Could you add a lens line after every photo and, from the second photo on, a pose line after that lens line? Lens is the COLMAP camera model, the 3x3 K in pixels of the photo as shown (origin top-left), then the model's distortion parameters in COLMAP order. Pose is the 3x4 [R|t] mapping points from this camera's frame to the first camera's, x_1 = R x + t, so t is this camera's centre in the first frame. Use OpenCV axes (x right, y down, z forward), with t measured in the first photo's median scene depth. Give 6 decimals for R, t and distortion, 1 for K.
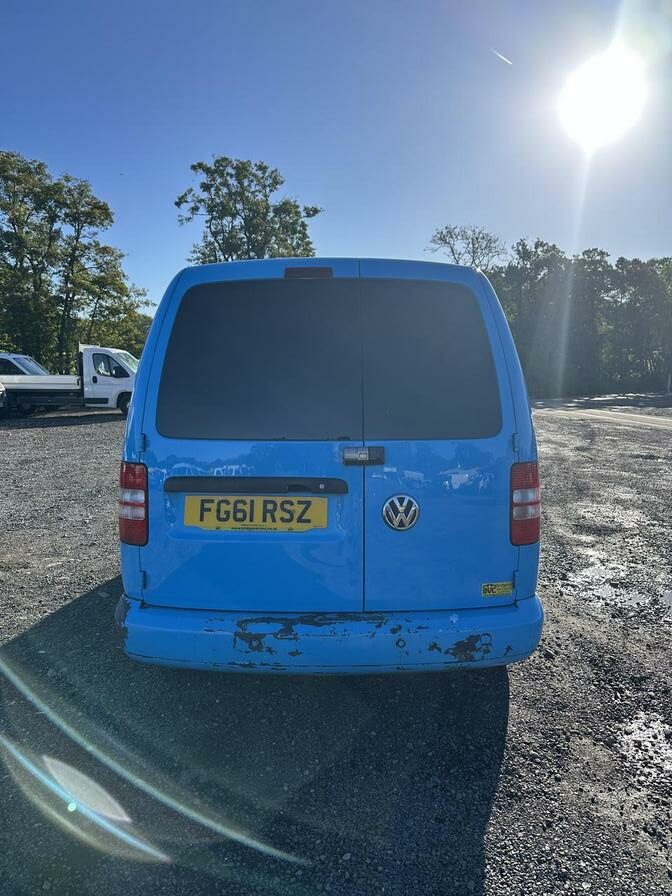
lens RADIAL K [[631.7, 0, 340.8], [0, 631.7, 441.1], [0, 0, 1]] dist [0.001452, -0.004723]
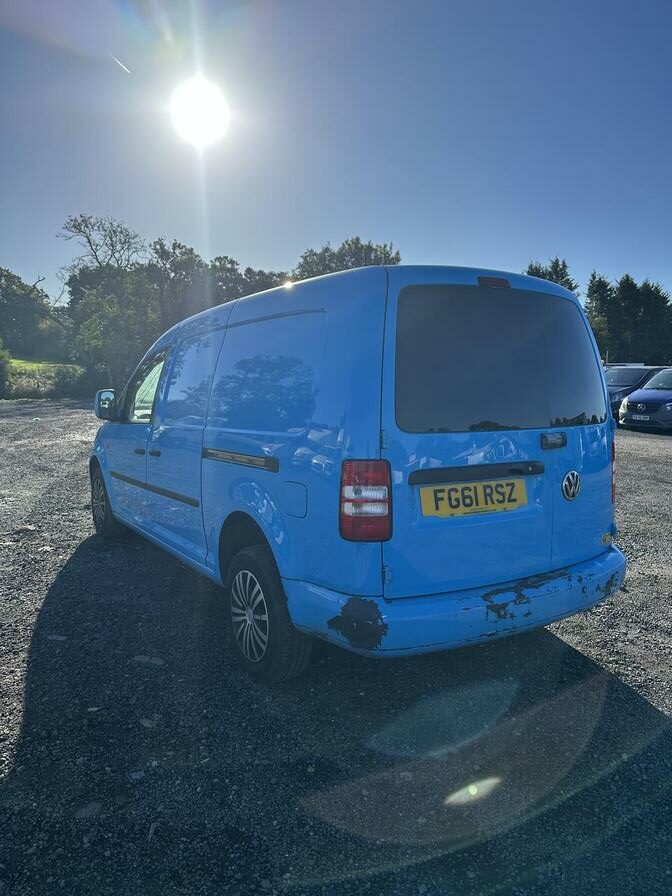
lens RADIAL K [[624.6, 0, 336.0], [0, 624.6, 448.0], [0, 0, 1]] dist [-0.003299, -0.004055]
pose [[0.834991, -0.046226, 0.548319, -0.597519], [0.038078, 0.998930, 0.026229, -0.006670], [-0.548945, -0.001022, 0.835858, 0.145865]]
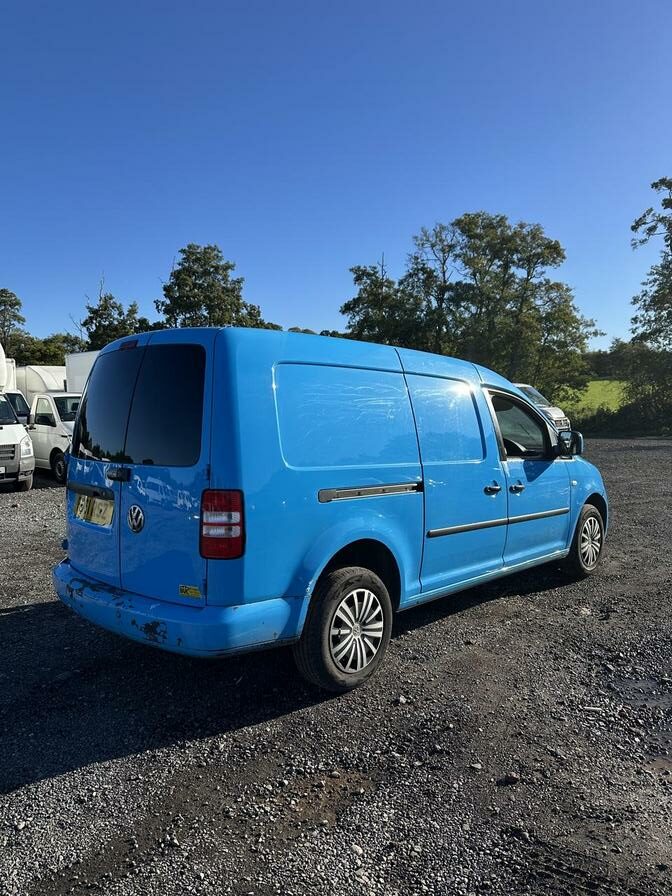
lens RADIAL K [[624.6, 0, 336.0], [0, 624.6, 448.0], [0, 0, 1]] dist [-0.003299, -0.004055]
pose [[0.739794, 0.029913, -0.672168, 0.819053], [-0.054752, 0.998374, -0.015831, -0.024639], [0.670602, 0.048514, 0.740229, 0.187547]]
